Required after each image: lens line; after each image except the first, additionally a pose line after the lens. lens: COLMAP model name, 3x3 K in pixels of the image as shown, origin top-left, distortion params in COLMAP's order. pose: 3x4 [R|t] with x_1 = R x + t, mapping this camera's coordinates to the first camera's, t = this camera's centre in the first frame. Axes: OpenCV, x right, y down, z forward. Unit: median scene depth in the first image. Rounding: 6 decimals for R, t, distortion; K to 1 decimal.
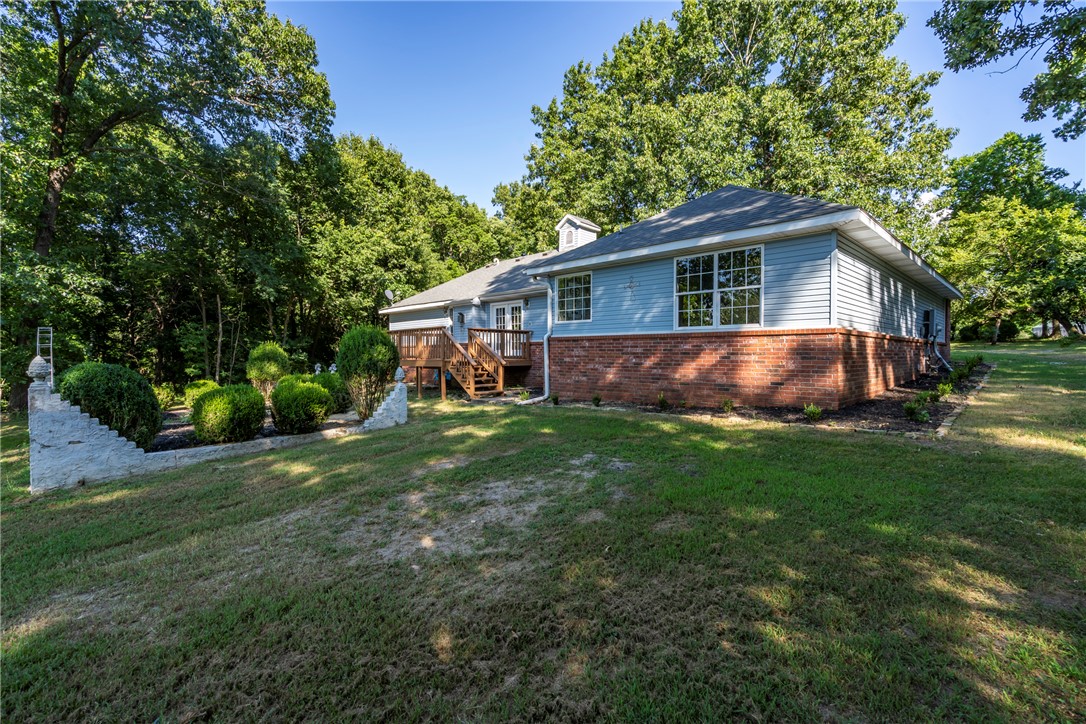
lens RADIAL K [[485.4, 0, 543.0], [0, 485.4, 362.0], [0, 0, 1]] dist [-0.083532, -0.000006]
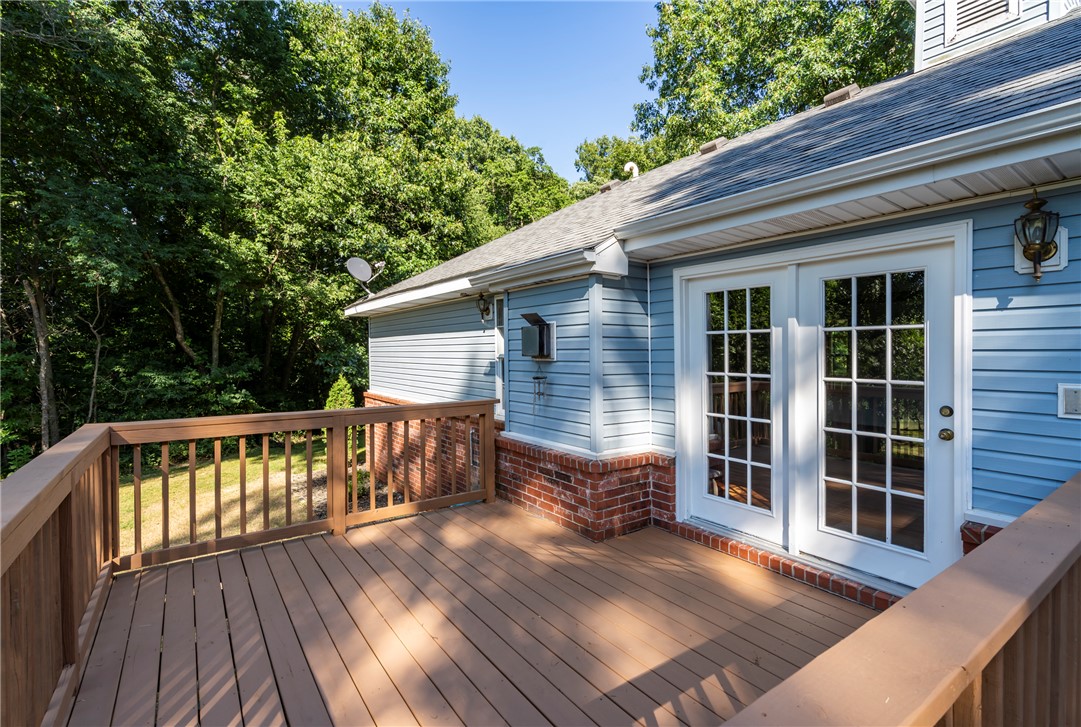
lens RADIAL K [[509.4, 0, 540.5], [0, 509.4, 363.5], [0, 0, 1]] dist [-0.068761, -0.000056]
pose [[0.988375, 0.005415, -0.151937, -0.078281], [-0.005027, 0.999983, 0.002940, -0.046929], [0.151950, -0.002142, 0.988386, 0.454623]]
